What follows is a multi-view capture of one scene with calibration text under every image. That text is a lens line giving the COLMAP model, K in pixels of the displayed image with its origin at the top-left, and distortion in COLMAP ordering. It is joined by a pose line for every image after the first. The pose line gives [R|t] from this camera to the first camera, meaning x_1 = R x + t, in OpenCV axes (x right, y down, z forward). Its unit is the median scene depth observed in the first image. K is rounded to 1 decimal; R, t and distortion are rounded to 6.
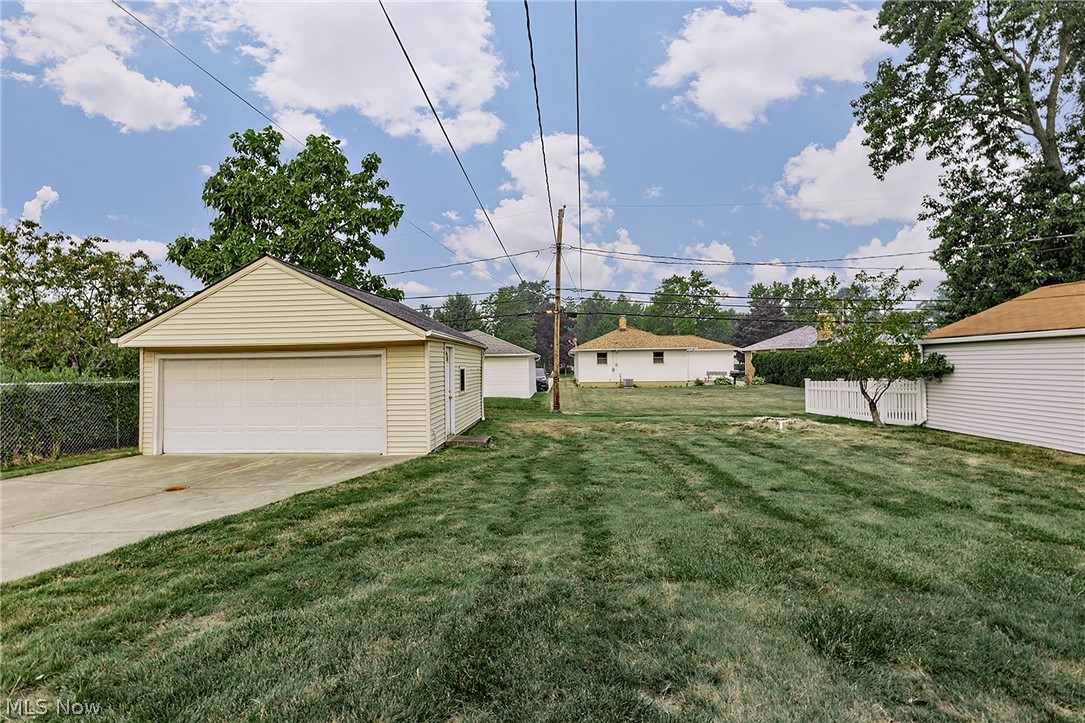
lens RADIAL K [[500.9, 0, 521.2], [0, 500.9, 365.0], [0, 0, 1]] dist [0.003339, -0.000047]
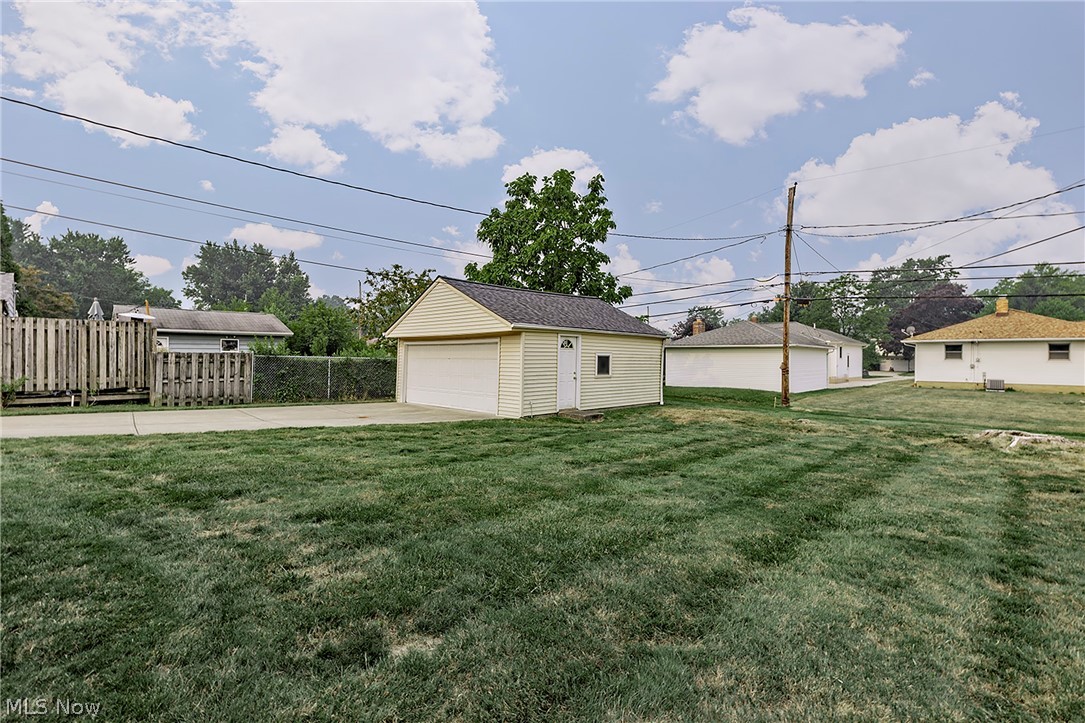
lens RADIAL K [[500.9, 0, 581.2], [0, 500.9, 363.2], [0, 0, 1]] dist [0.003339, -0.000047]
pose [[0.783728, 0.025521, -0.620579, 0.448133], [-0.019237, 0.999674, 0.016816, 0.005944], [0.620806, -0.001241, 0.783963, 0.043712]]
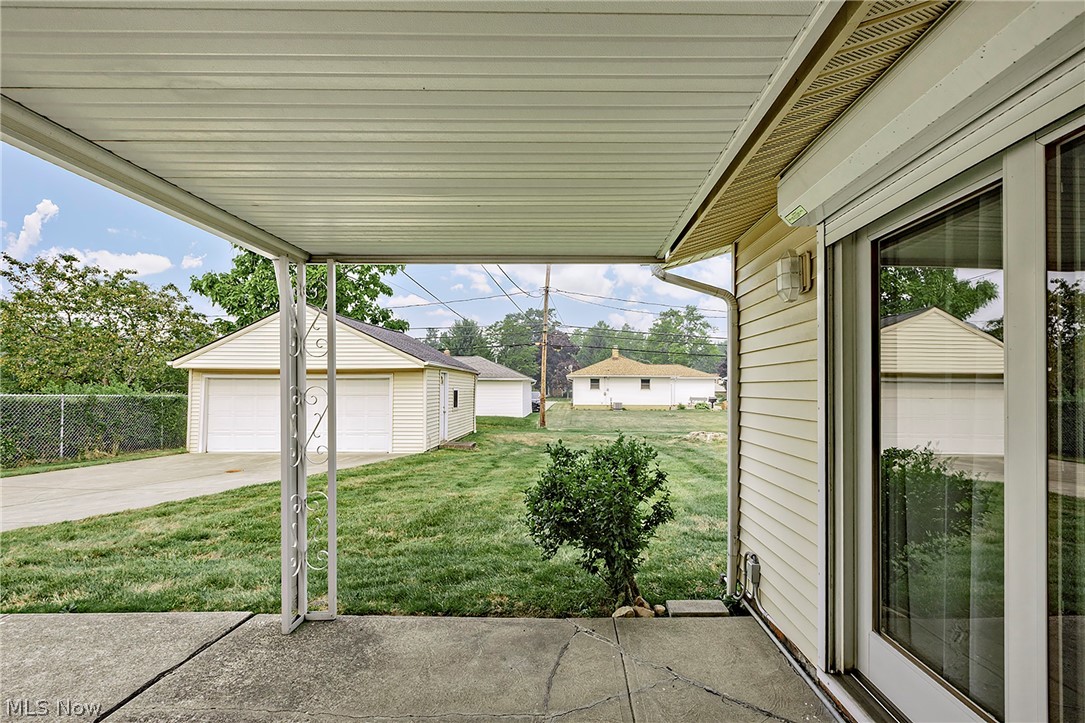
lens RADIAL K [[500.9, 0, 609.9], [0, 500.9, 382.2], [0, 0, 1]] dist [0.003339, -0.000047]
pose [[0.988466, 0.018521, 0.150305, 0.061907], [-0.016256, 0.999735, -0.016285, 0.001669], [-0.150567, 0.013654, 0.988505, -0.249380]]
